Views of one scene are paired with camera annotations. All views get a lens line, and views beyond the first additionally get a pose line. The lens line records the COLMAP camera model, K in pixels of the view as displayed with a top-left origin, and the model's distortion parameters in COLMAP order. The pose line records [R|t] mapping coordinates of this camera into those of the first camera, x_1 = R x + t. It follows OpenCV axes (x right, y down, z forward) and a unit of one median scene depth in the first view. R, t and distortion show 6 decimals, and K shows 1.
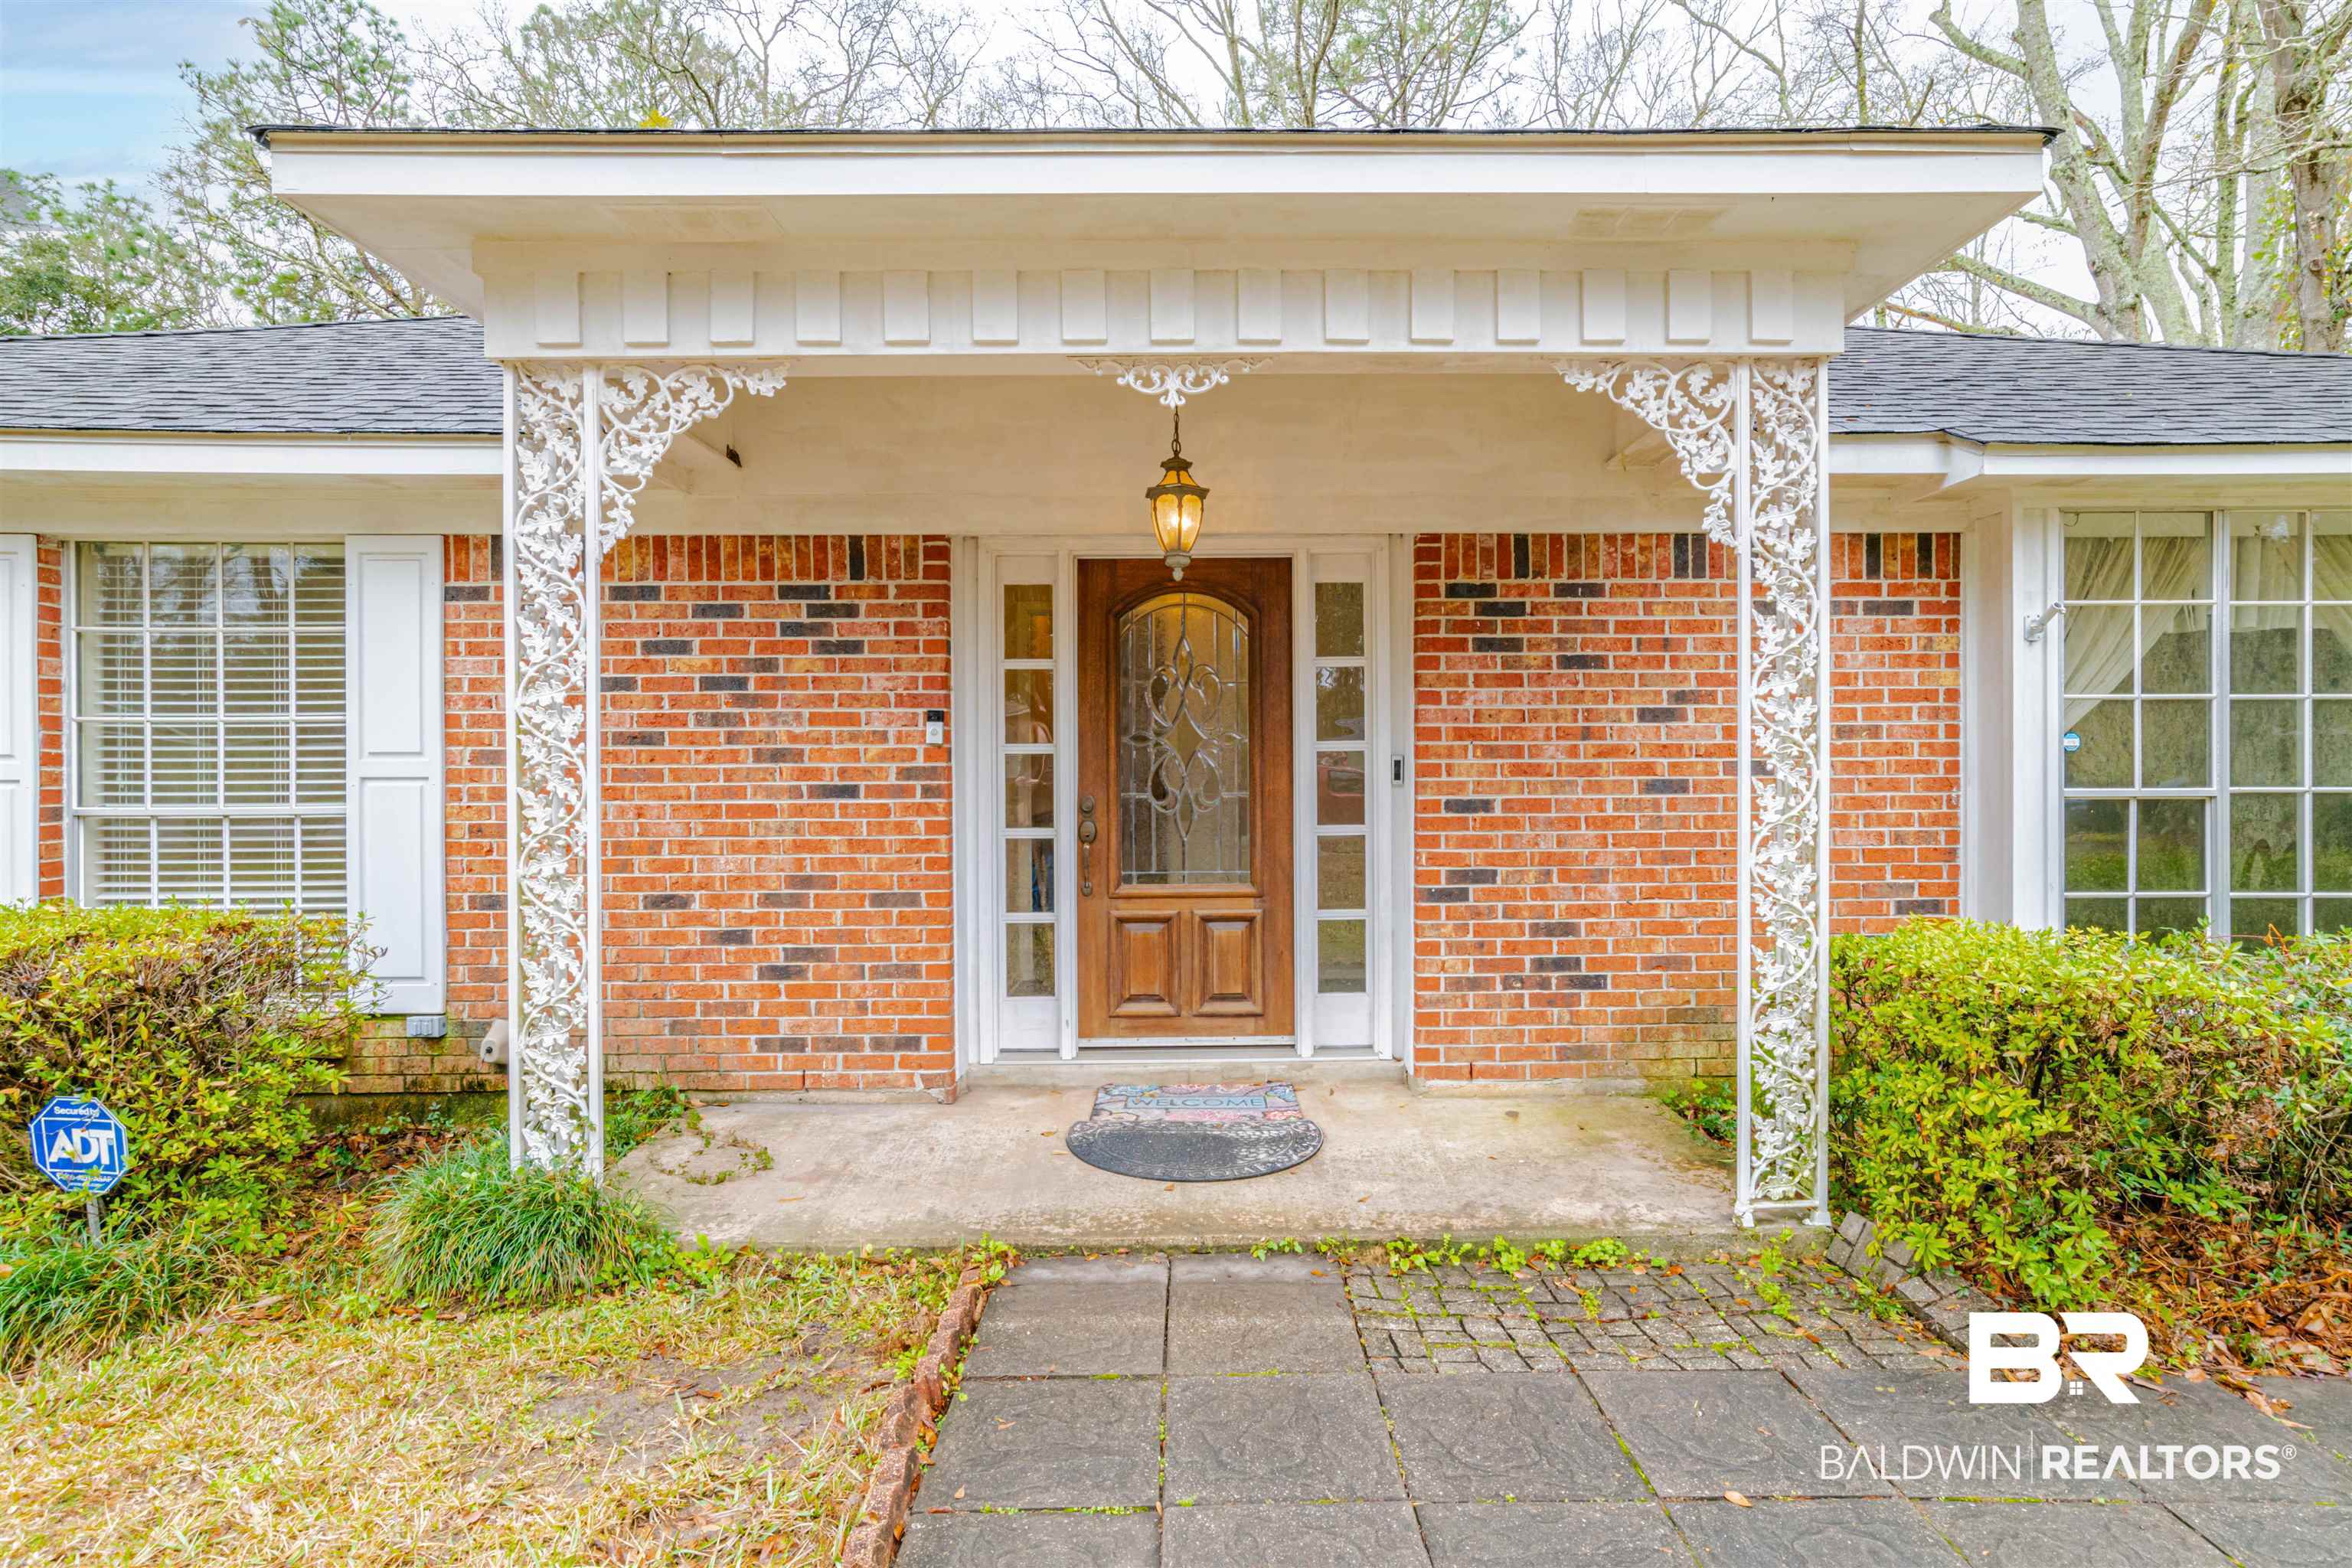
lens RADIAL K [[1190.8, 0, 1175.6], [0, 1190.8, 765.8], [0, 0, 1]] dist [0.031071, 0.000416]
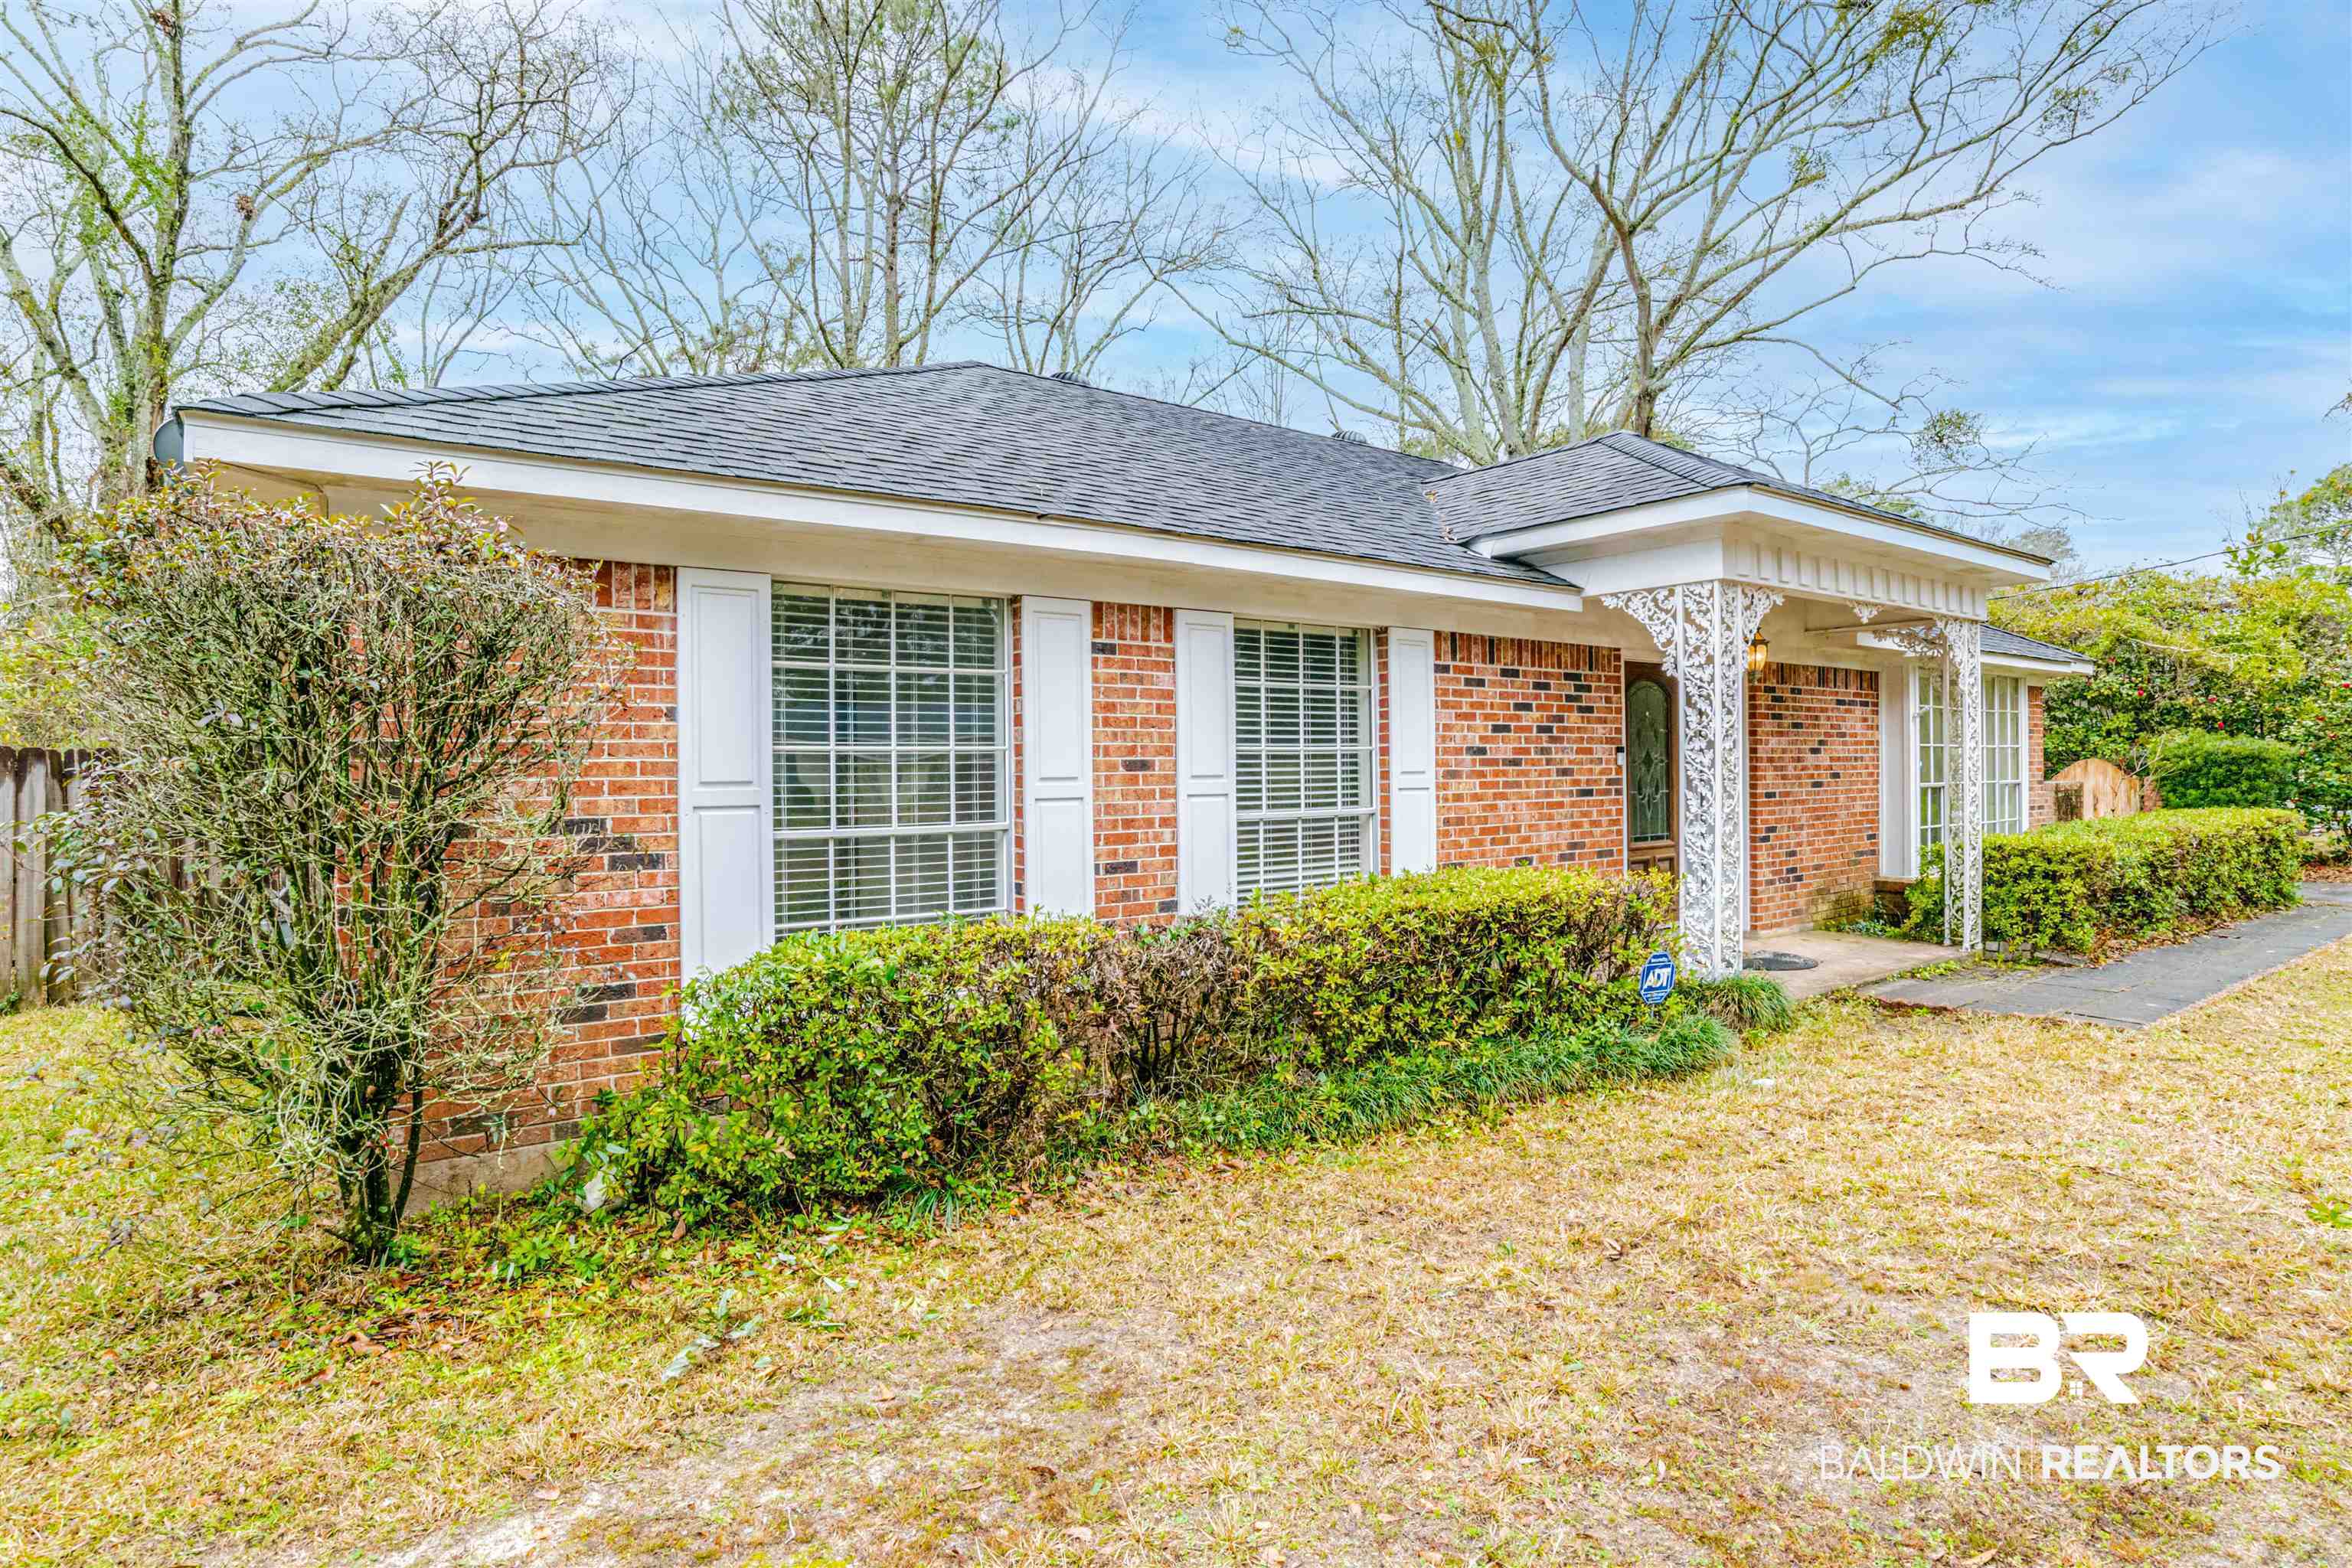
lens RADIAL K [[1190.8, 0, 1178.4], [0, 1190.8, 785.4], [0, 0, 1]] dist [0.031071, 0.000416]
pose [[0.798900, -0.011616, 0.601352, -1.799968], [0.019967, 0.999775, -0.007215, 0.011877], [-0.601133, 0.017771, 0.798952, -0.031223]]
